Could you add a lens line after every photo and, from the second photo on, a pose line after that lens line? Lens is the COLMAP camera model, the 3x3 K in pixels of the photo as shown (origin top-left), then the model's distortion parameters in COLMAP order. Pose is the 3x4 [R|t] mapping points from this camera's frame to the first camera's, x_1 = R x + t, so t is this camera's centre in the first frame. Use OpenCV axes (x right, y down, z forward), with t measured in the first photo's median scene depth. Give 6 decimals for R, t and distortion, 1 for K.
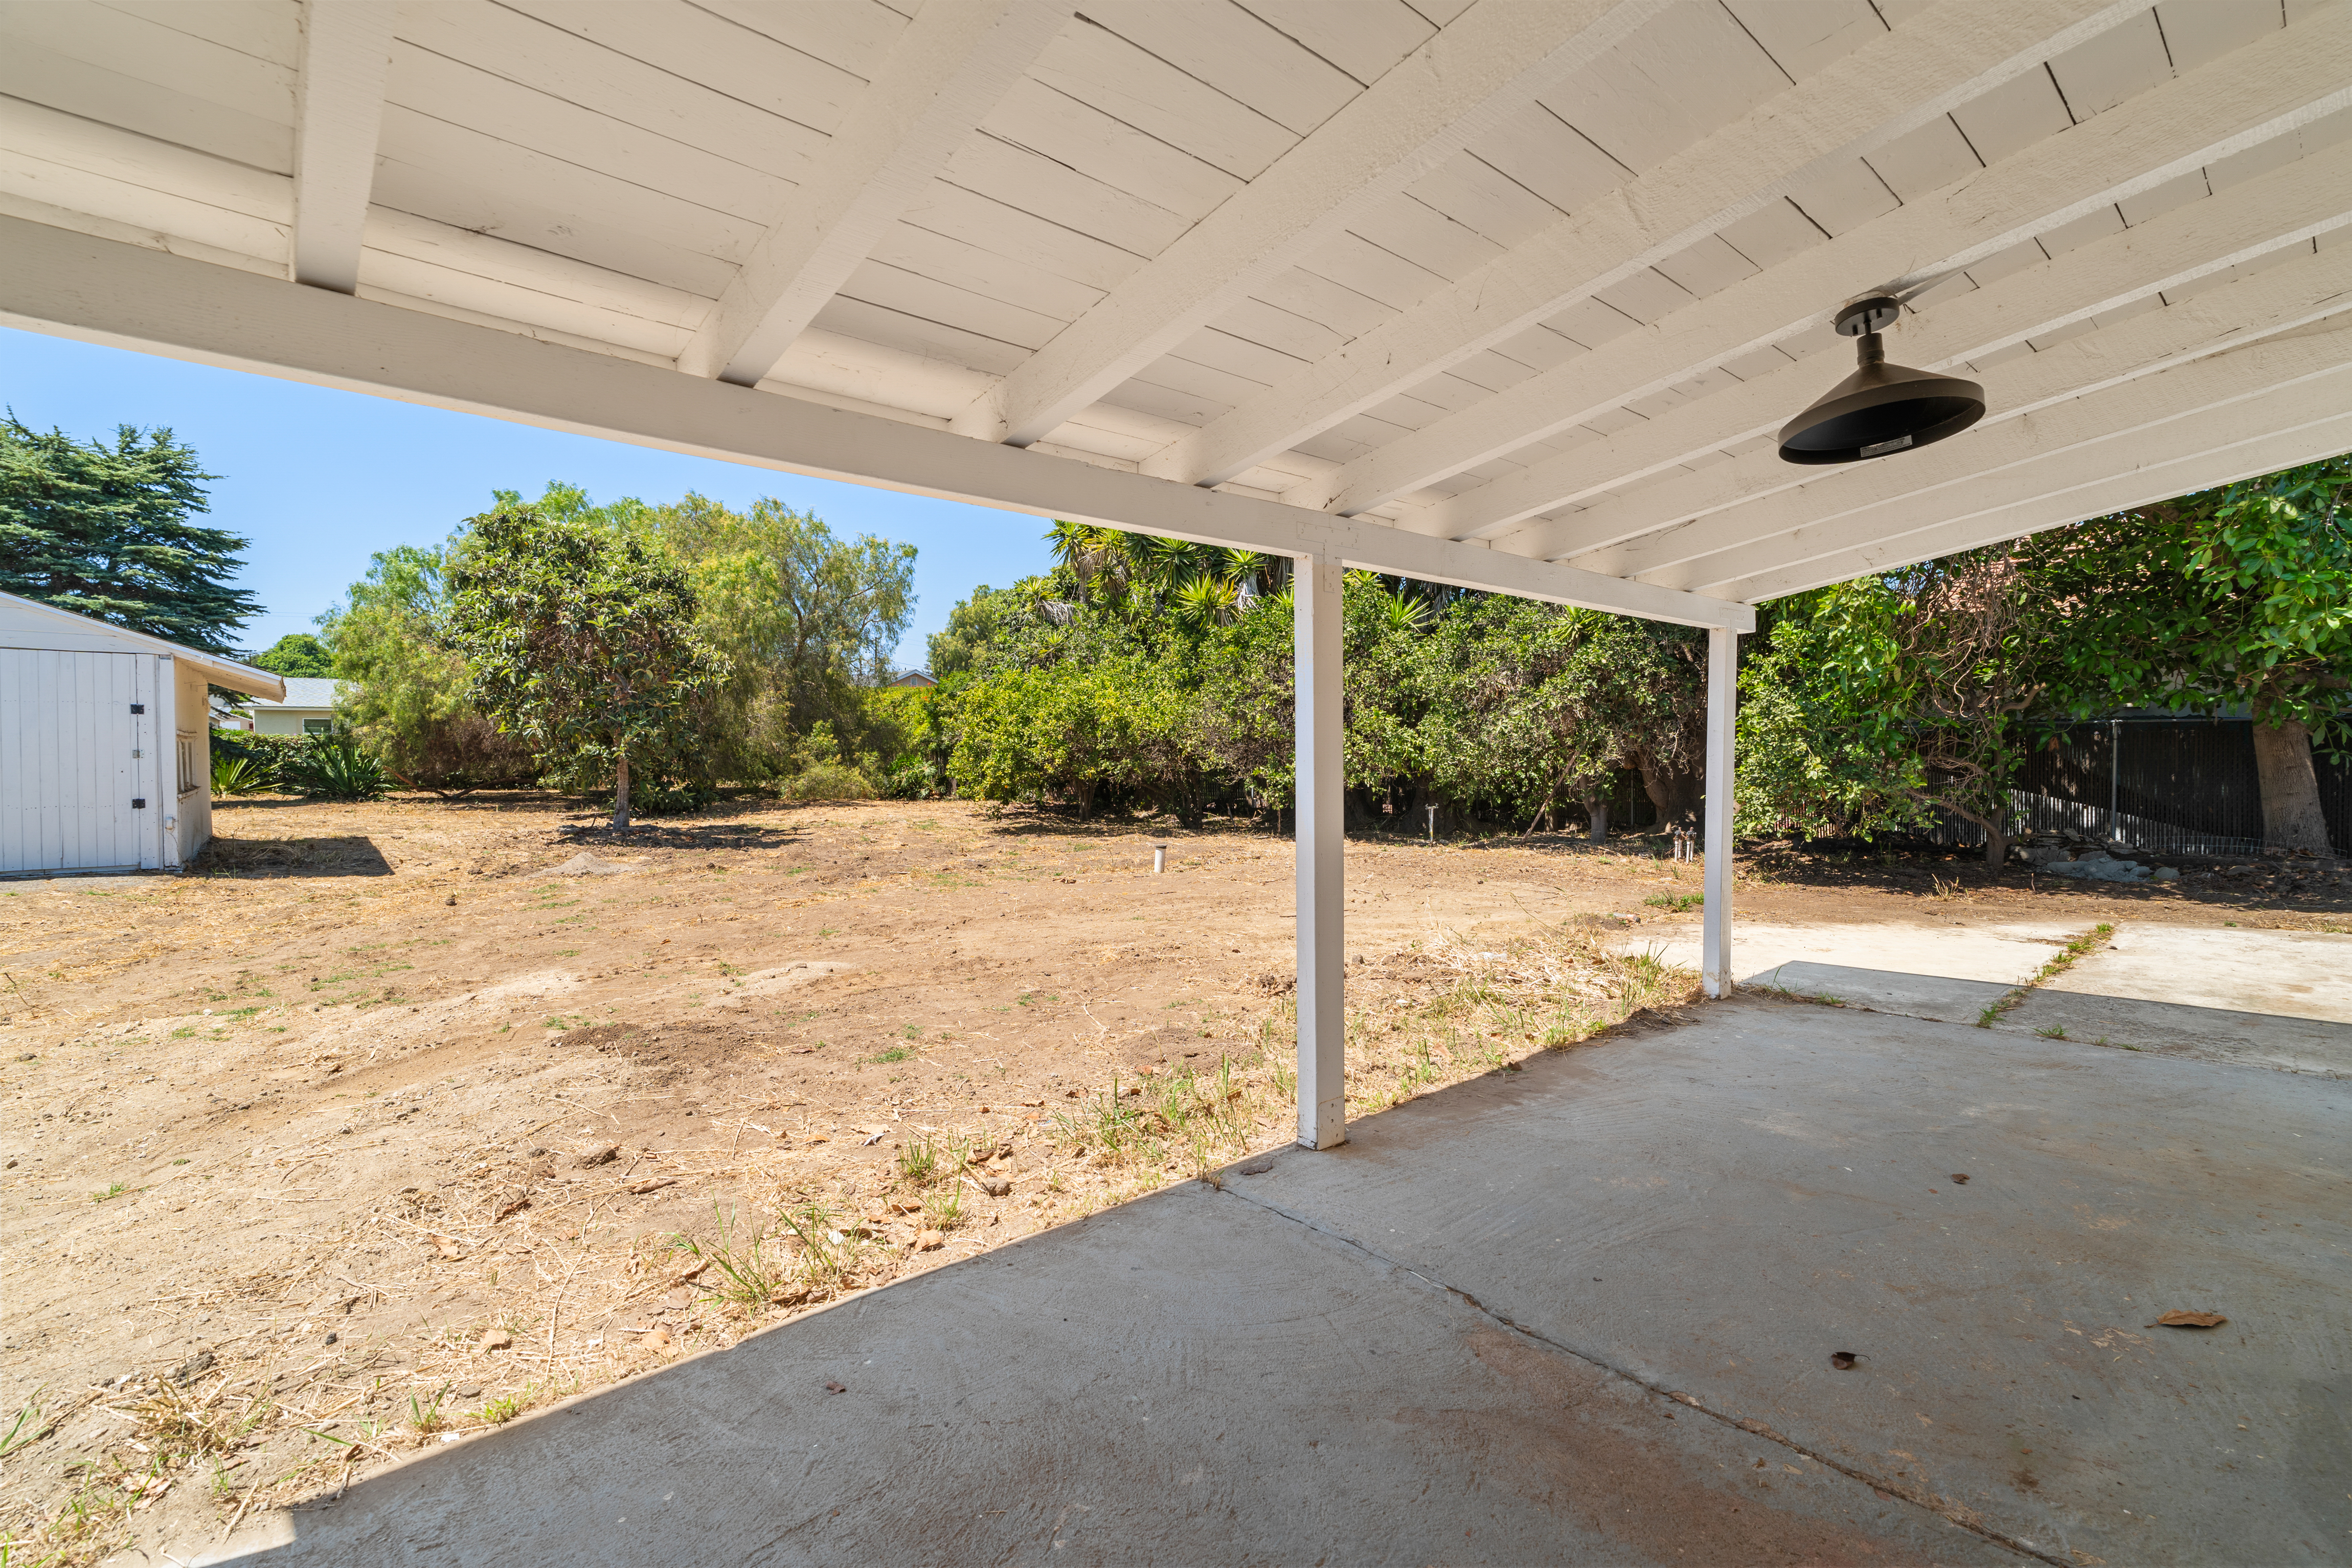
lens RADIAL K [[1043.9, 0, 1176.0], [0, 1043.9, 784.0], [0, 0, 1]] dist [-0.021055, 0.000039]
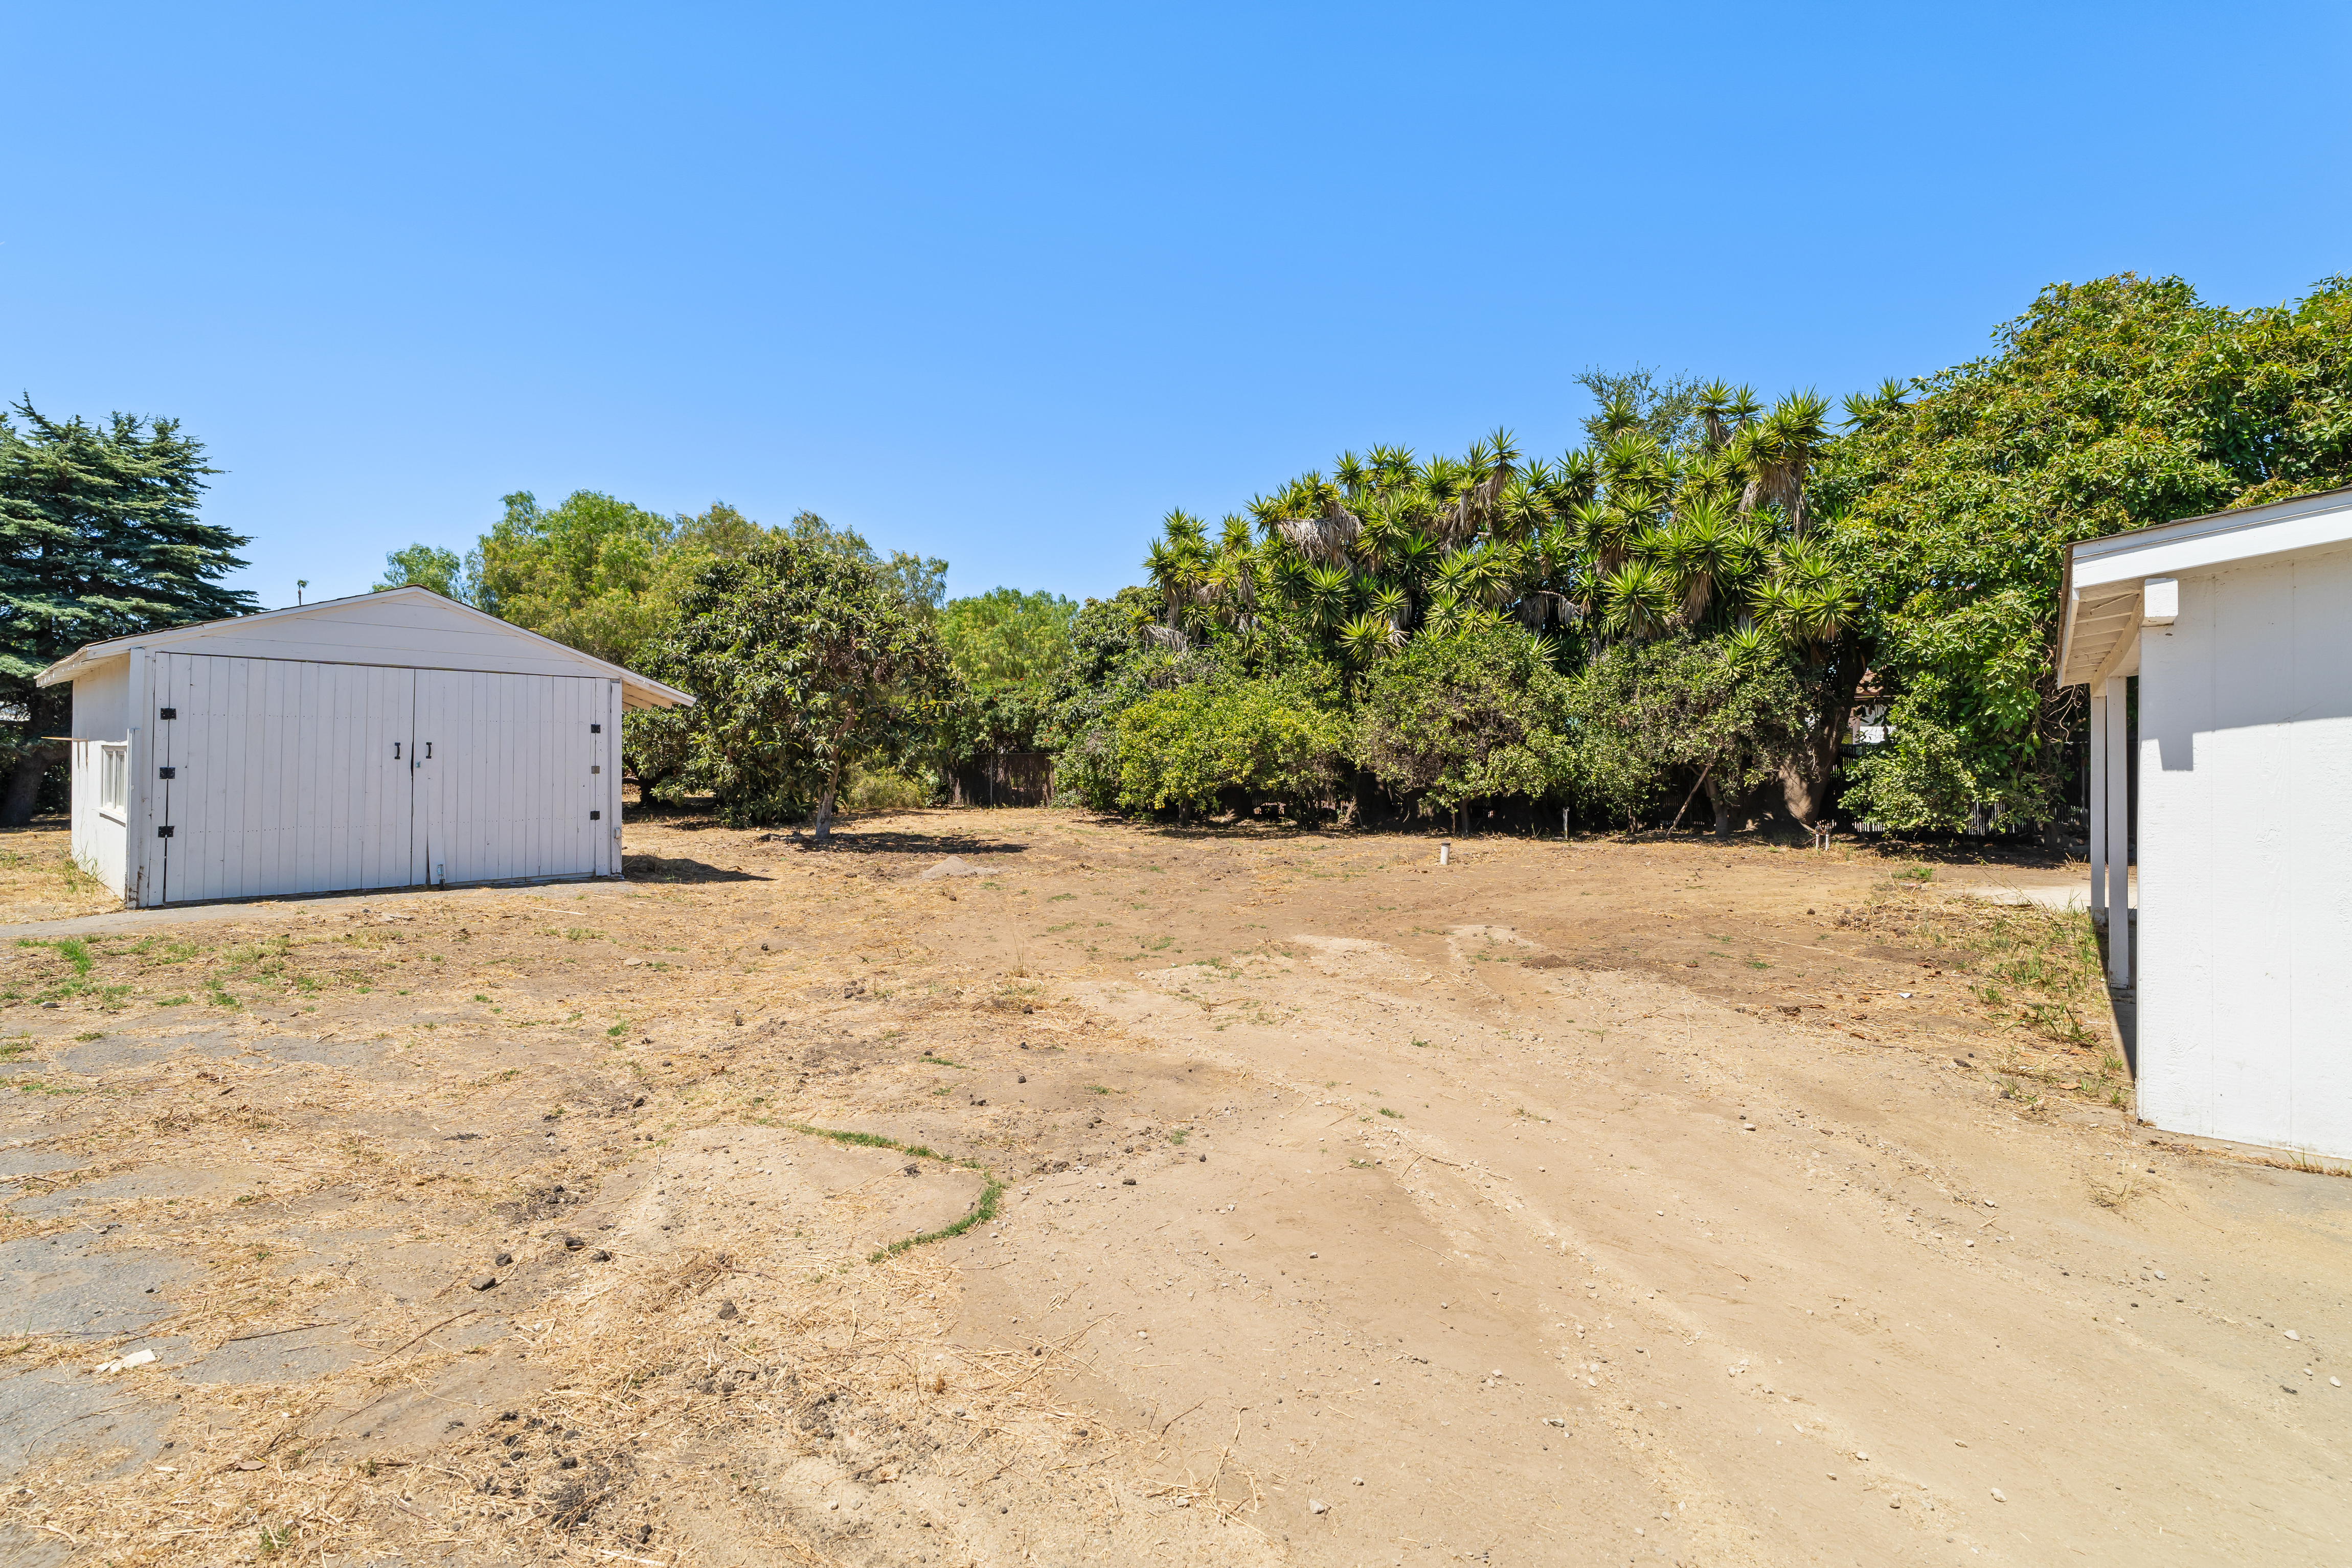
lens RADIAL K [[1043.9, 0, 1176.0], [0, 1043.9, 784.0], [0, 0, 1]] dist [-0.021055, 0.000039]
pose [[0.988489, -0.003173, 0.151262, -0.350207], [0.004043, 0.999977, -0.005444, -0.003609], [-0.151241, 0.005993, 0.988479, -0.115501]]
